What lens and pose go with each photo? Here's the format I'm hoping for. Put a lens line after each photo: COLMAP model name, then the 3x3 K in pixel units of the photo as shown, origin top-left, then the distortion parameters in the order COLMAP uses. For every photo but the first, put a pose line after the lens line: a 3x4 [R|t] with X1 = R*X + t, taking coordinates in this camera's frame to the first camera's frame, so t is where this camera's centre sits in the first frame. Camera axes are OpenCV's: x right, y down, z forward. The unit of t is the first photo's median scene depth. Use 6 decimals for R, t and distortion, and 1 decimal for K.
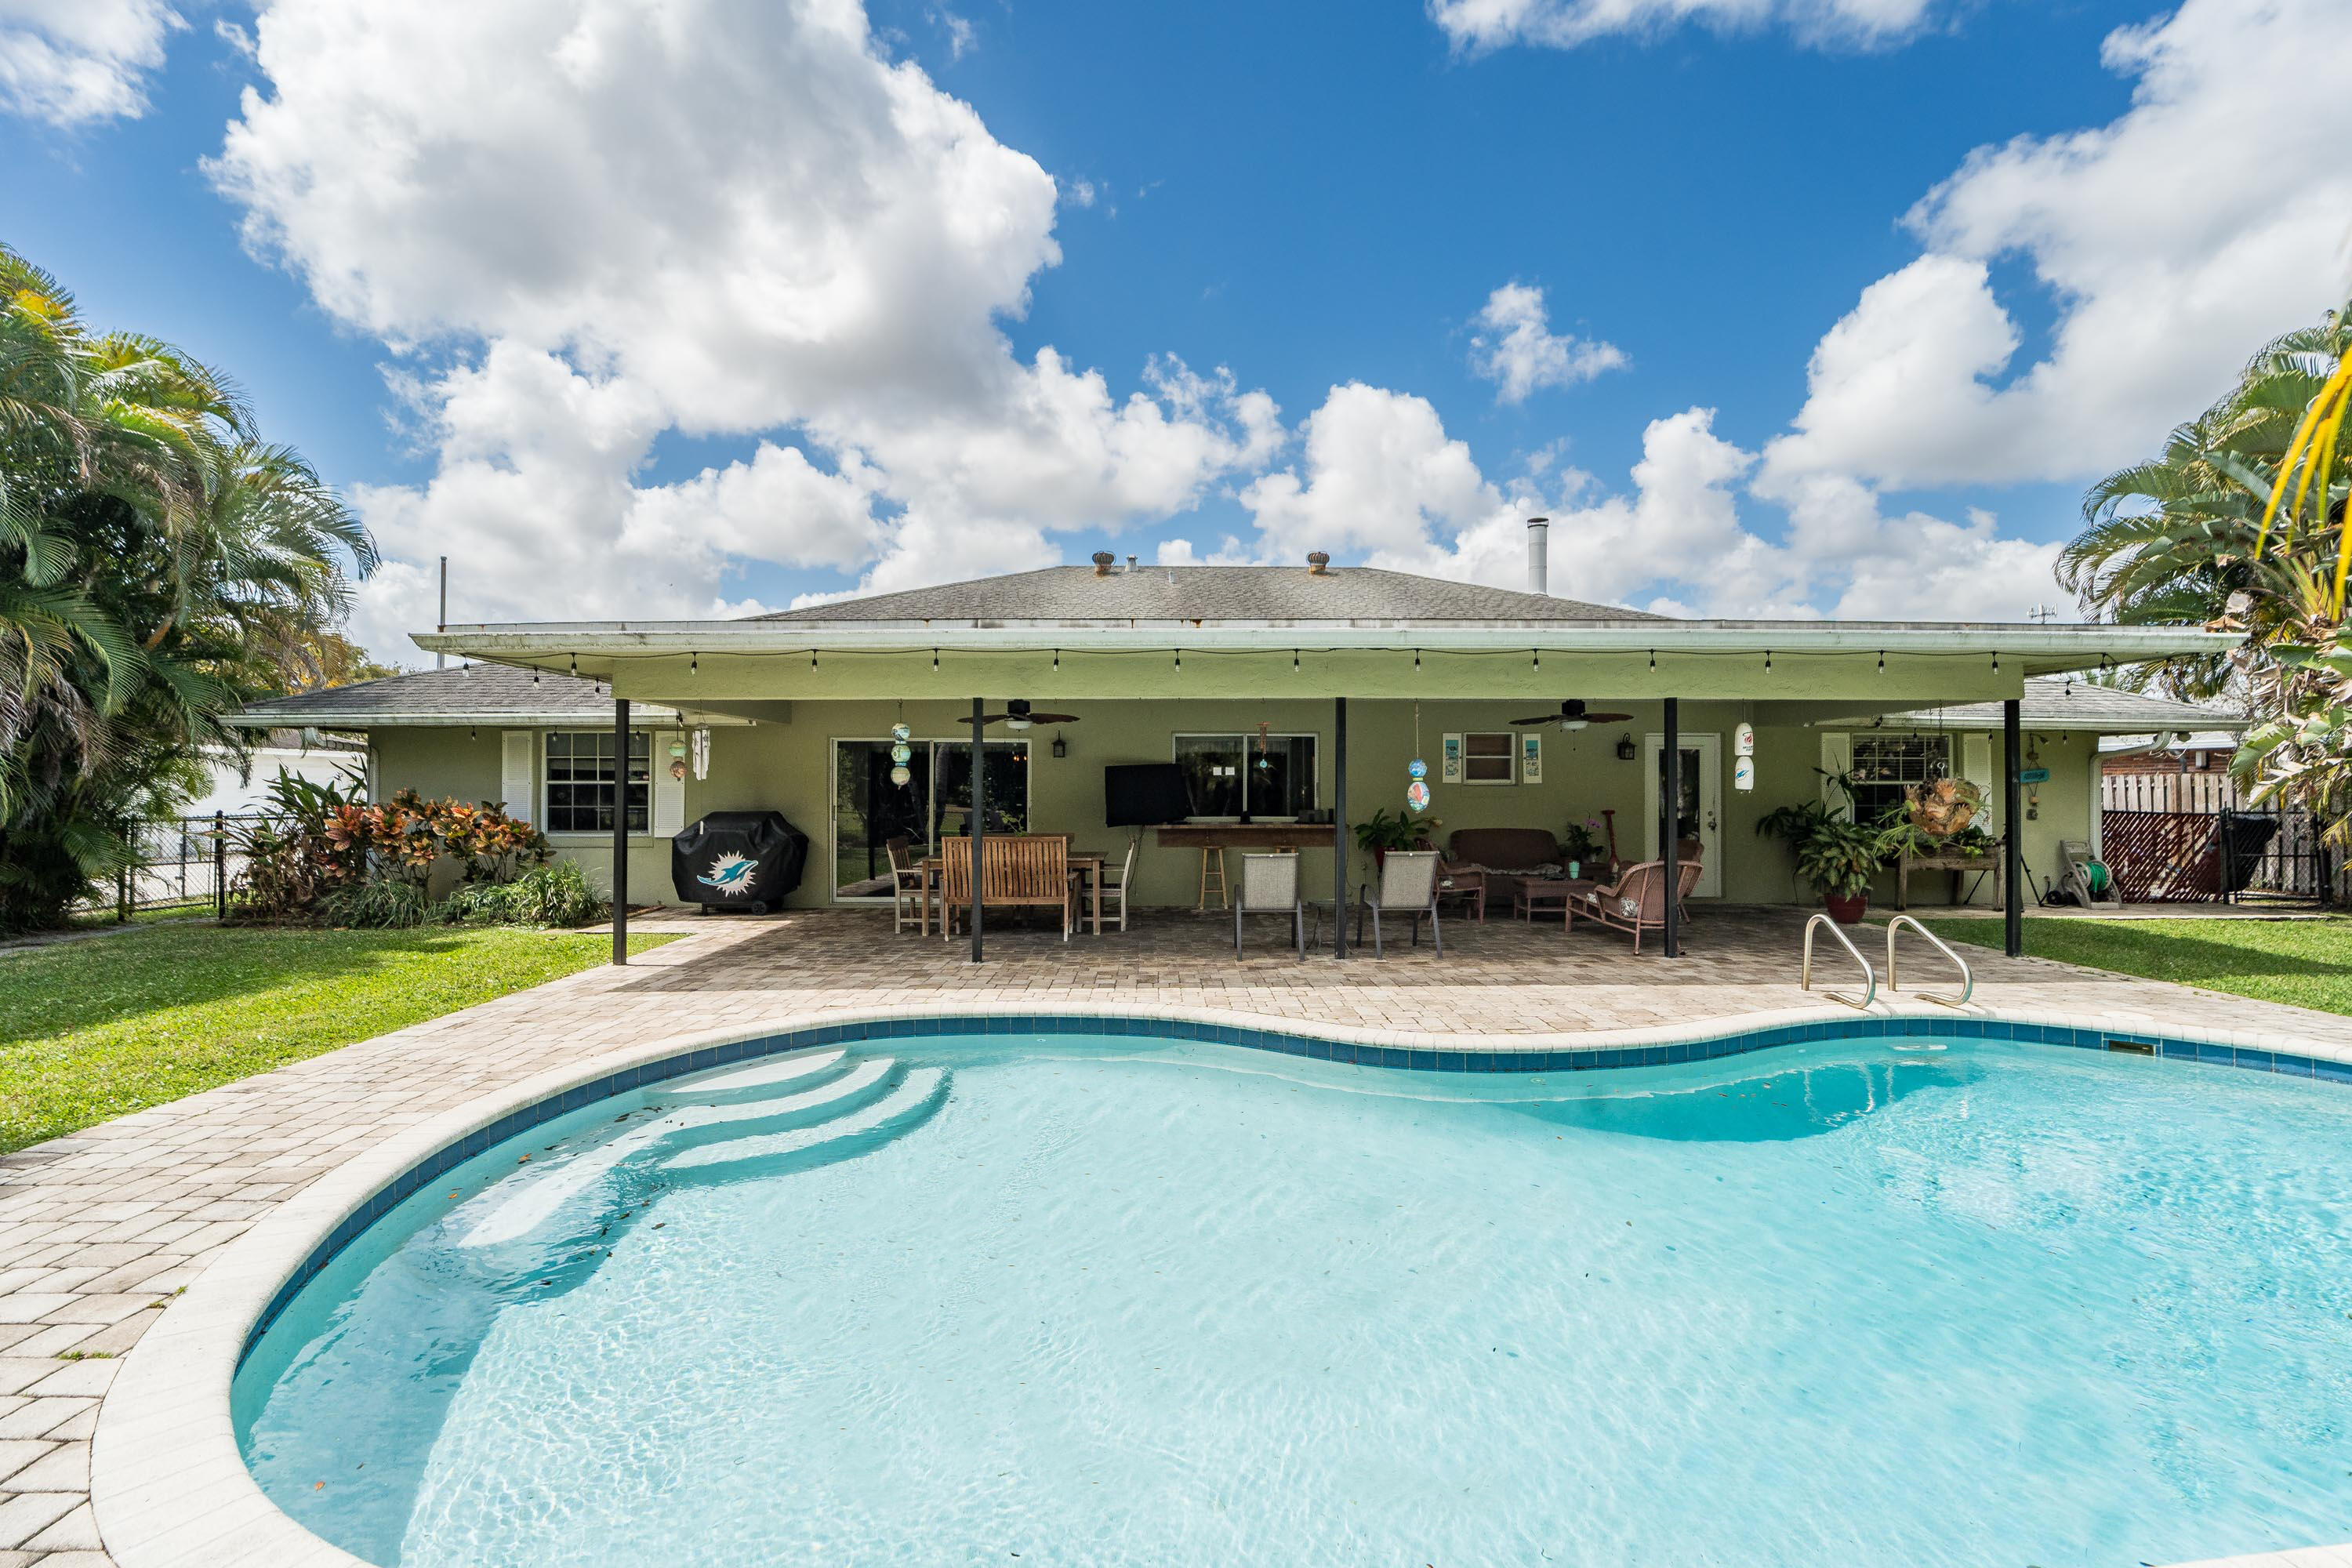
lens RADIAL K [[1003.5, 0, 1190.7], [0, 1003.5, 762.5], [0, 0, 1]] dist [-0.006069, -0.001126]
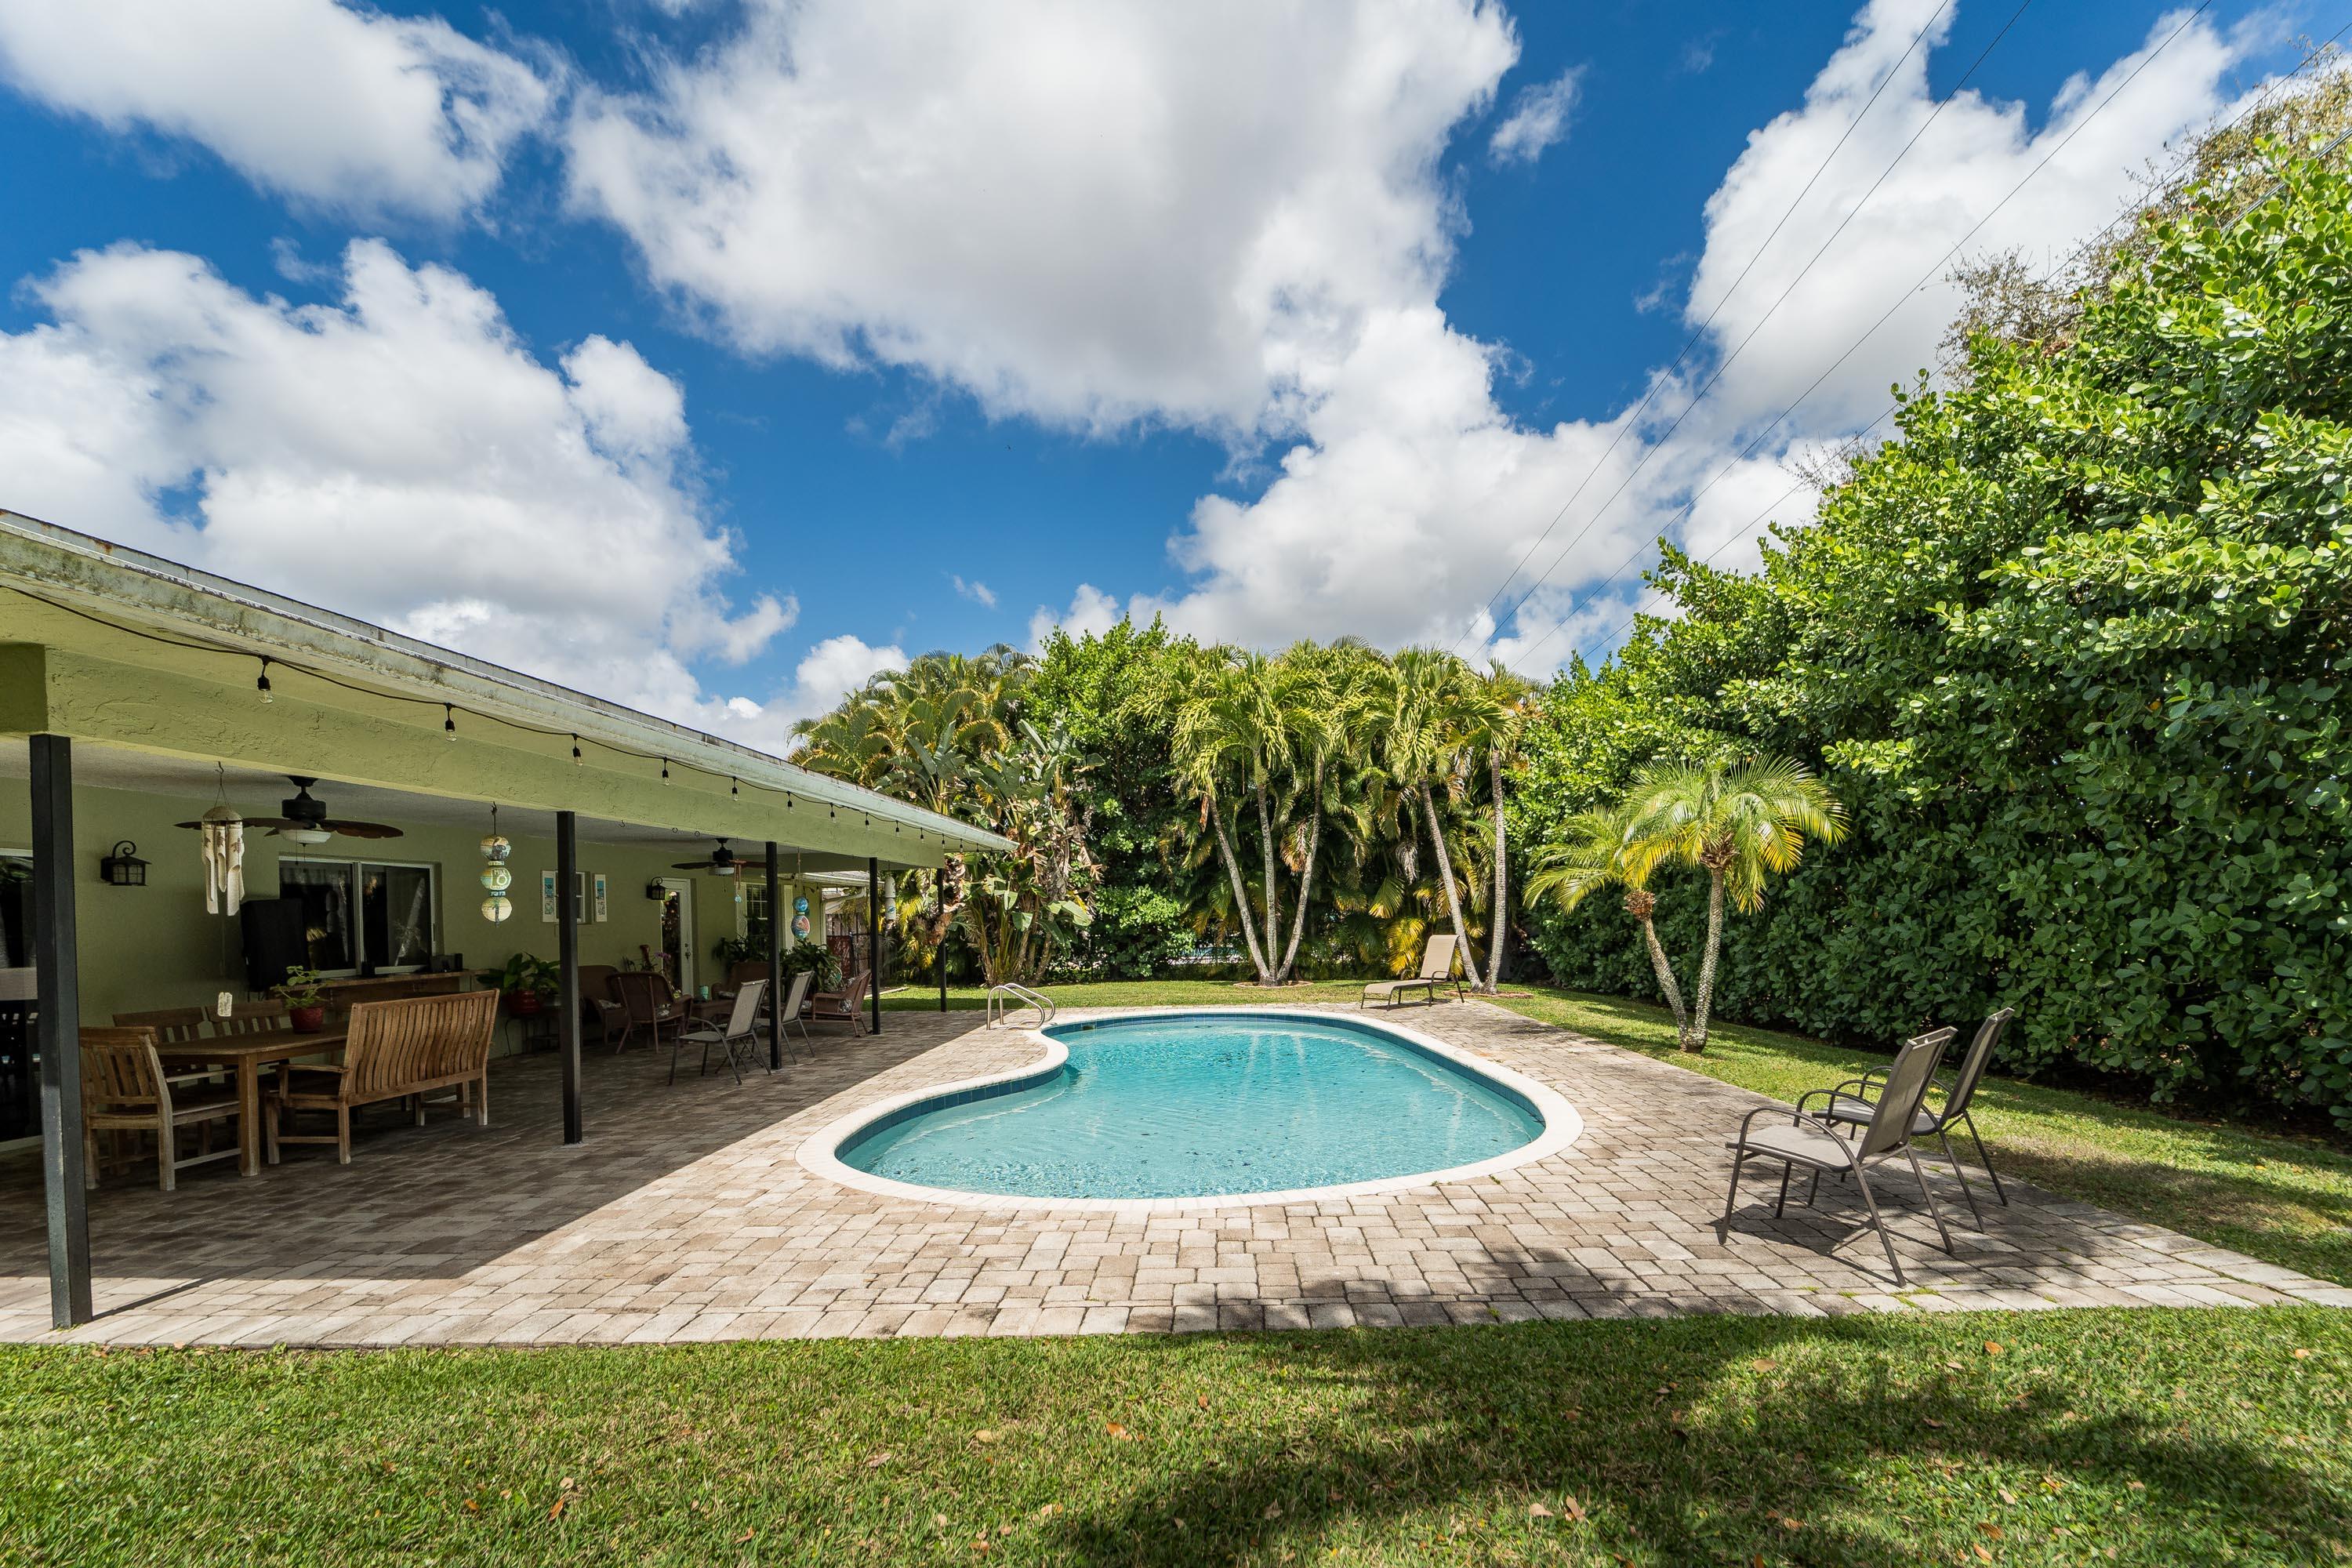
lens RADIAL K [[966.1, 0, 1199.0], [0, 966.1, 931.9], [0, 0, 1]] dist [-0.019787, 0.001215]
pose [[0.035040, -0.020899, 0.999167, -0.683087], [-0.000119, 0.999781, 0.020916, 0.010874], [-0.999386, -0.000852, 0.035030, 0.340594]]
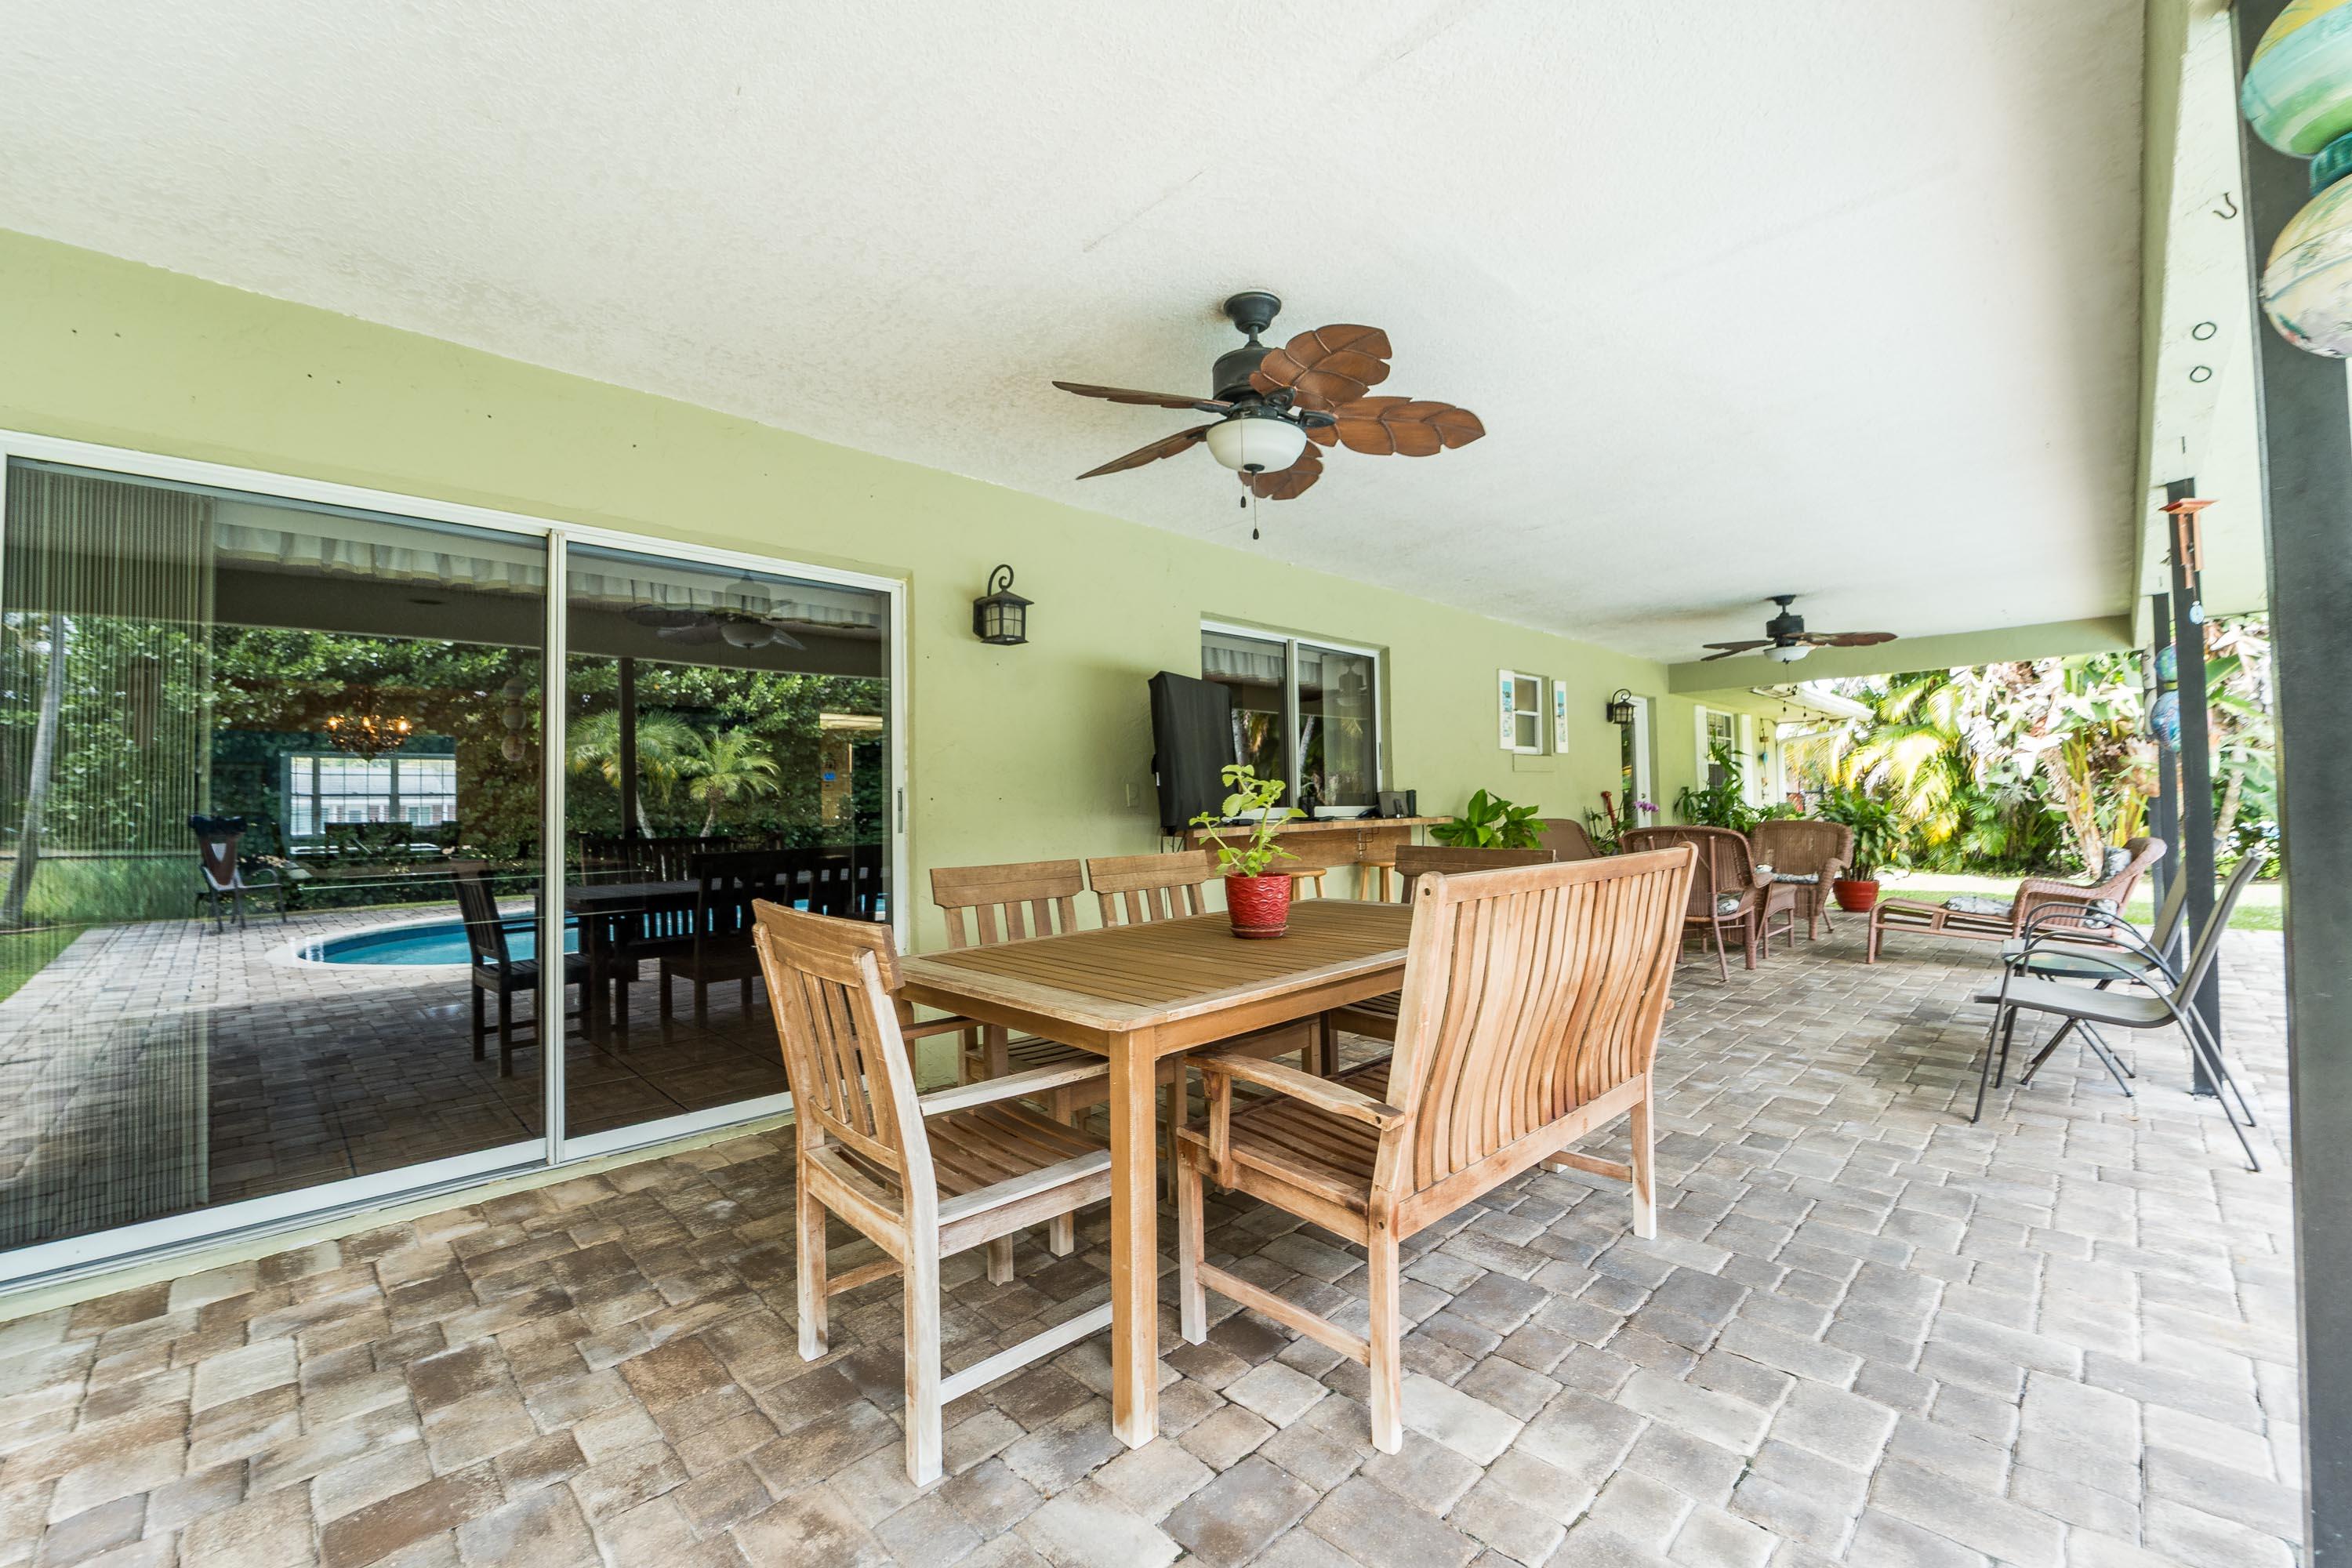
lens RADIAL K [[966.1, 0, 1165.9], [0, 966.1, 774.8], [0, 0, 1]] dist [-0.019787, 0.001215]
pose [[0.734184, 0.006721, 0.678918, -0.319171], [0.005109, 0.999868, -0.015422, 0.046374], [-0.678932, 0.014791, 0.734052, 0.726469]]
